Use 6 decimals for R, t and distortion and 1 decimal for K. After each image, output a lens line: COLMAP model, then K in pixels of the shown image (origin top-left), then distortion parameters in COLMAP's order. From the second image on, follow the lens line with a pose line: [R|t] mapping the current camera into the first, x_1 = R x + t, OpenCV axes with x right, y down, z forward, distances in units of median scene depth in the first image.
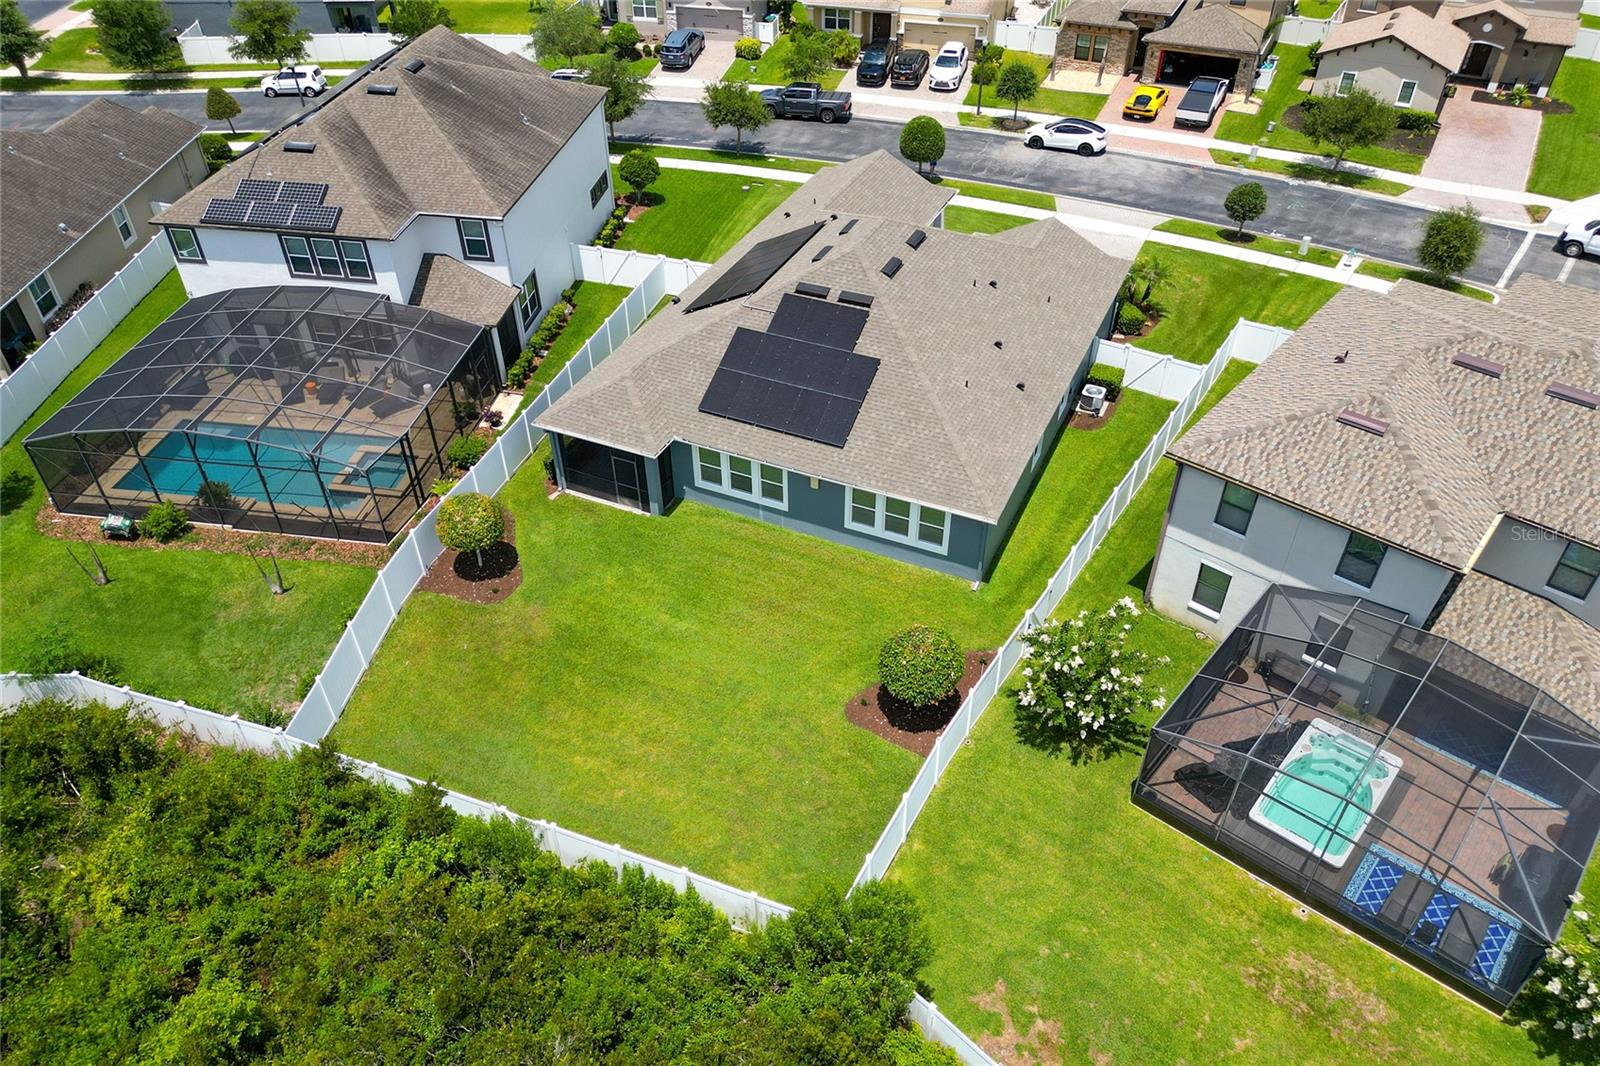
lens RADIAL K [[1125.2, 0, 796.8], [0, 1125.2, 556.7], [0, 0, 1]] dist [0.072772, -0.068467]
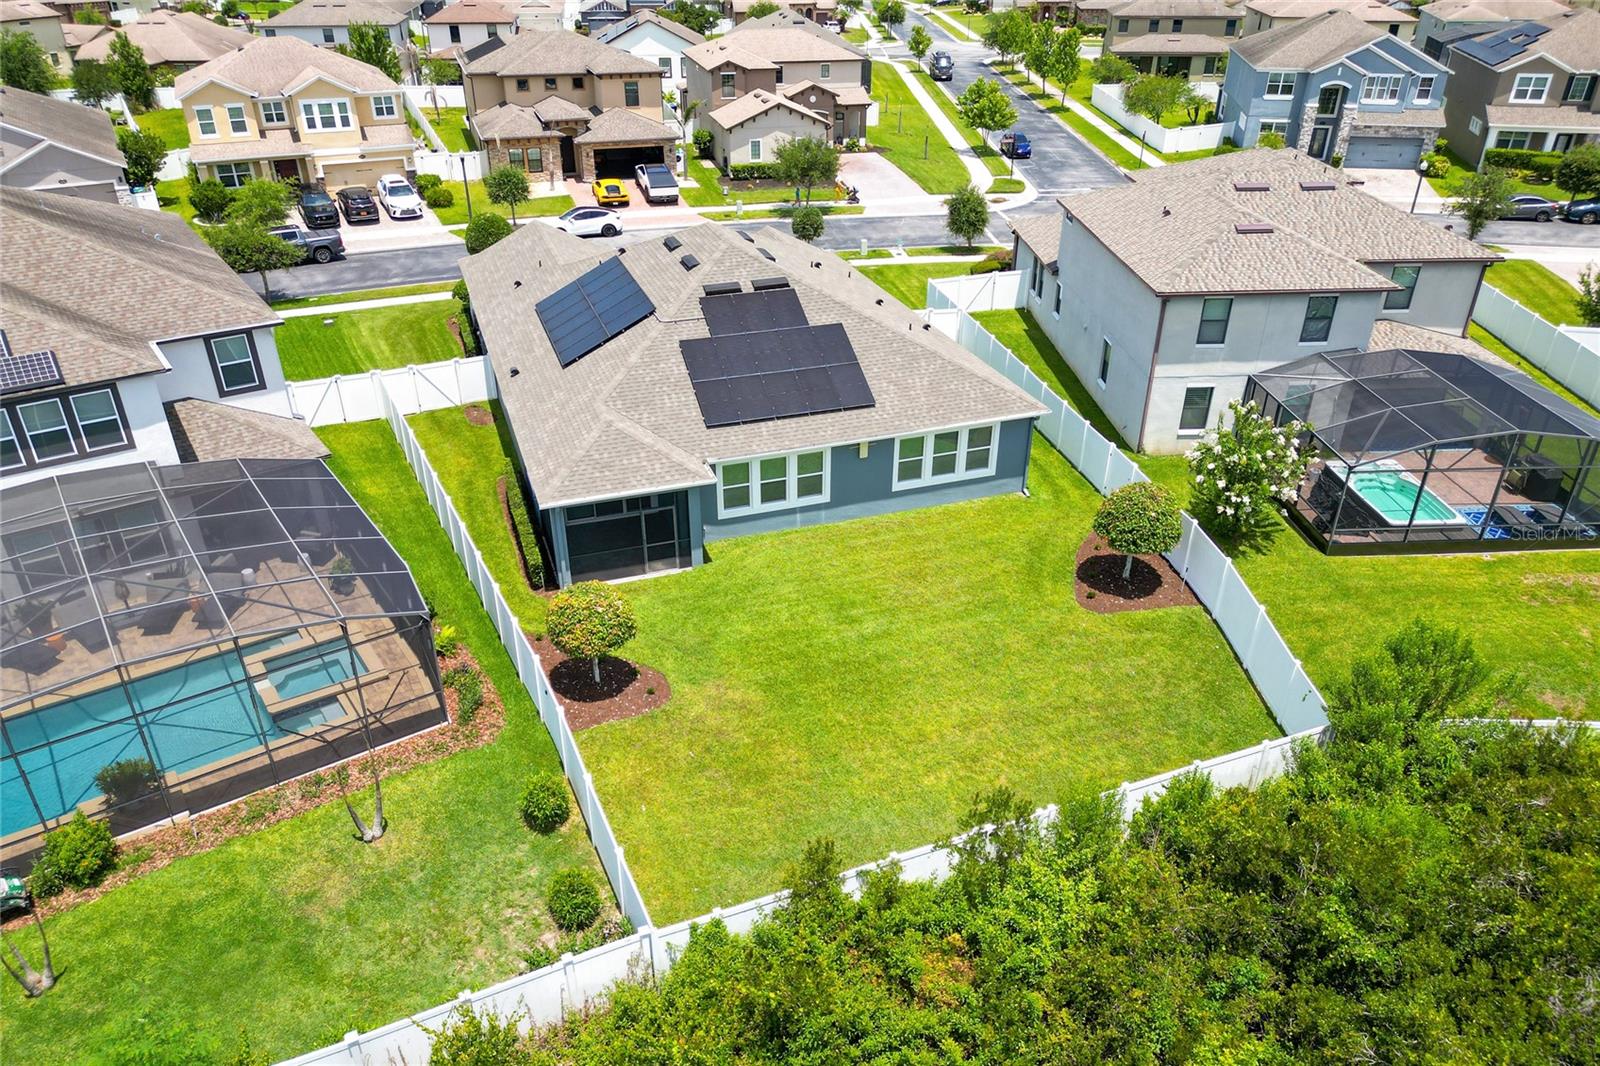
lens RADIAL K [[1125.2, 0, 799.4], [0, 1125.2, 564.6], [0, 0, 1]] dist [0.072772, -0.068467]
pose [[0.720646, -0.344738, 0.601519, -0.515432], [0.442622, 0.896557, -0.016452, 0.008482], [-0.533625, 0.278102, 0.798689, 0.262877]]
